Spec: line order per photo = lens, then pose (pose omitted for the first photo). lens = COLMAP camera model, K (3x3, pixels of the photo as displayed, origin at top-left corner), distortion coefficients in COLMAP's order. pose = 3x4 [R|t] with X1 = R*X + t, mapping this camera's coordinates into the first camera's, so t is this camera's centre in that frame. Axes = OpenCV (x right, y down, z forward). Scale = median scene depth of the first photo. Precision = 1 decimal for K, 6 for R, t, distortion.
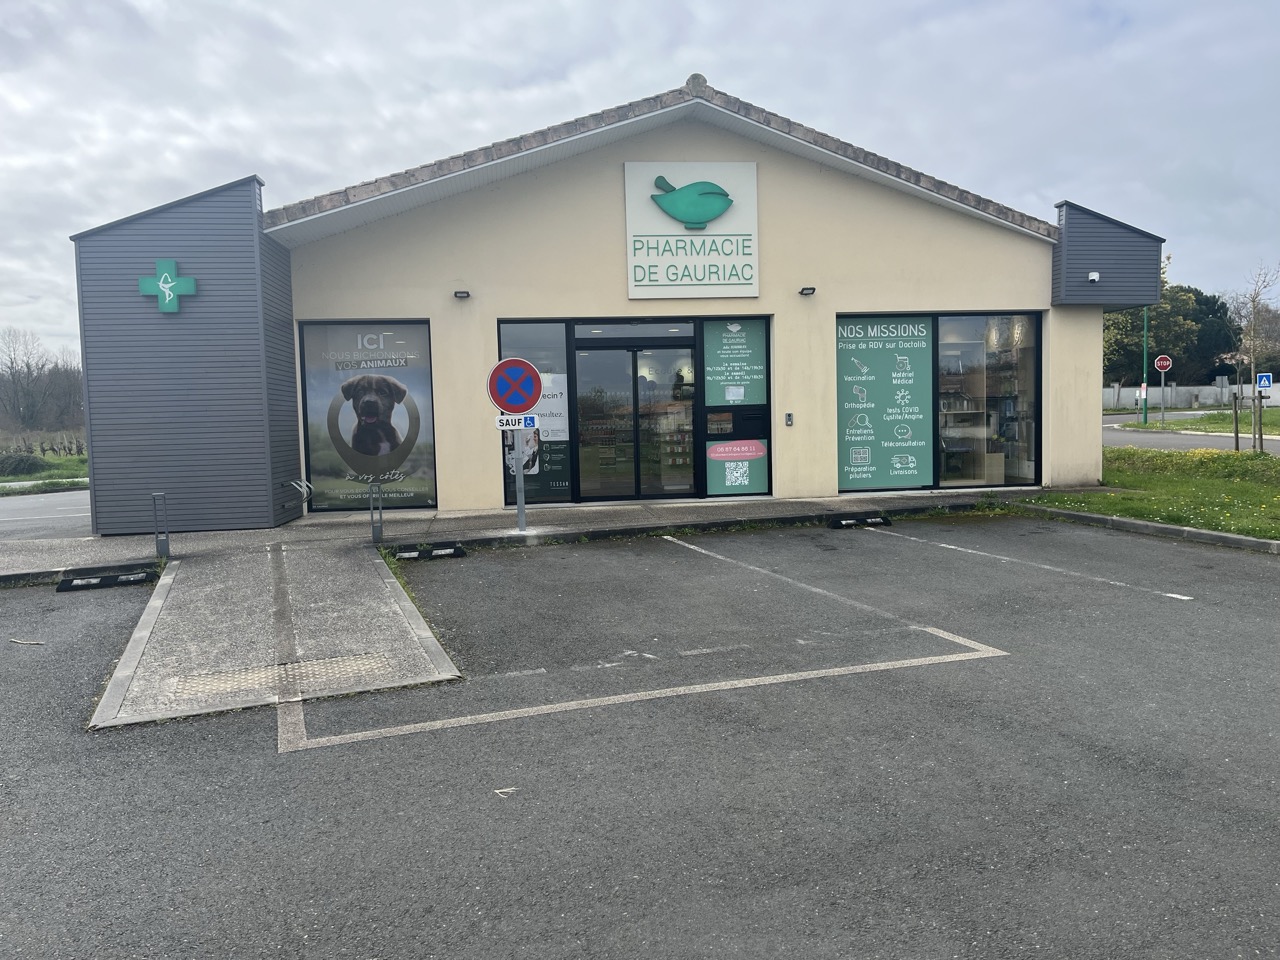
lens RADIAL K [[963.8, 0, 643.8], [0, 963.8, 484.5], [0, 0, 1]] dist [0.079004, -0.110421]
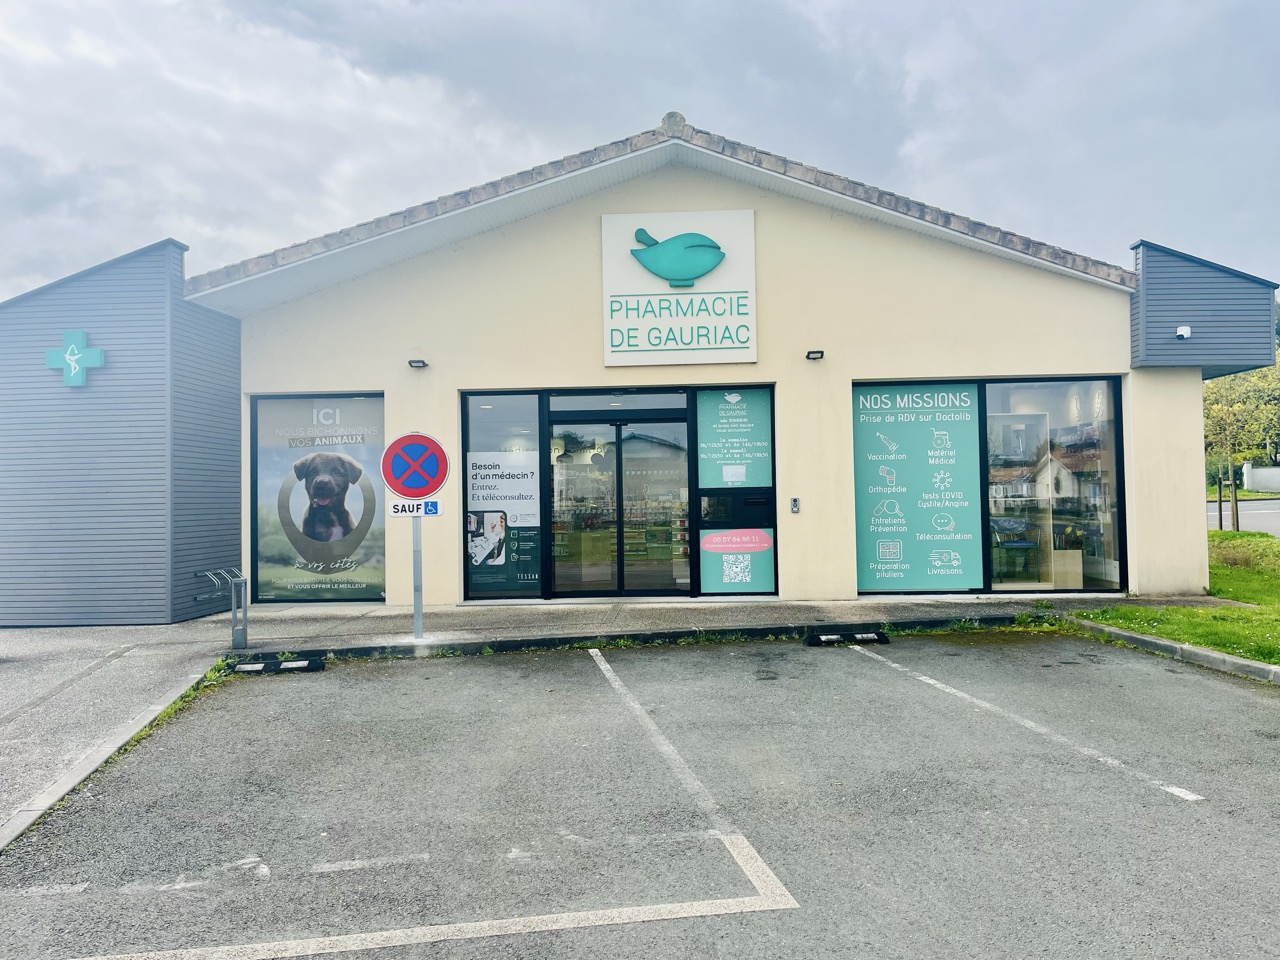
lens RADIAL K [[963.8, 0, 643.8], [0, 963.8, 484.5], [0, 0, 1]] dist [0.079004, -0.110421]
pose [[0.985095, 0.007001, -0.171870, 0.168284], [-0.020330, 0.996907, -0.075914, -0.019709], [0.170807, 0.078276, 0.982190, 0.154018]]
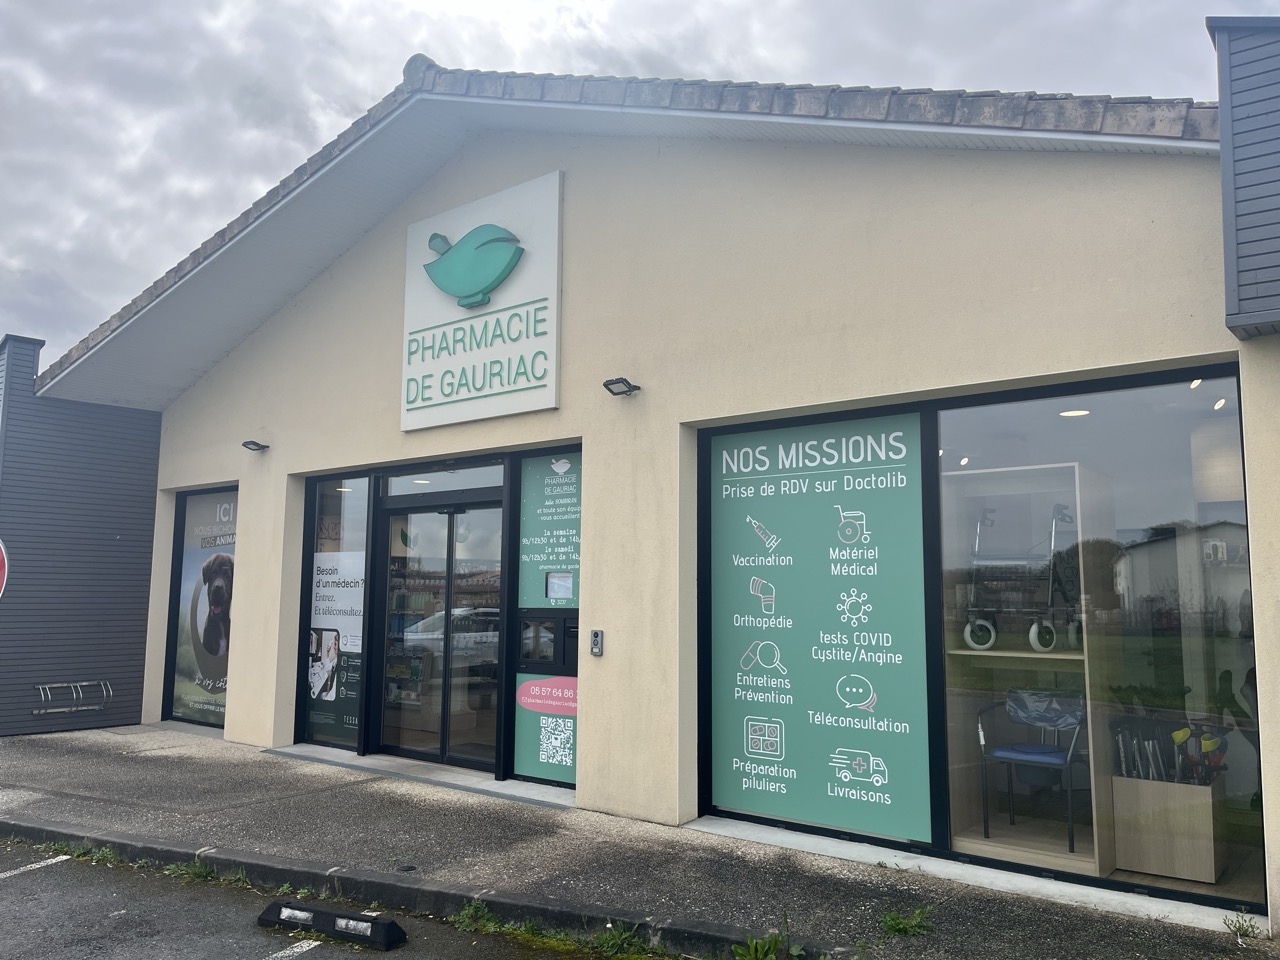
lens RADIAL K [[956.2, 0, 654.3], [0, 956.2, 496.5], [0, 0, 1]] dist [0.079805, -0.103629]
pose [[0.697653, -0.040622, -0.715283, 0.533623], [-0.076926, 0.988372, -0.131161, -0.081093], [0.712294, 0.146529, 0.686416, 0.687335]]
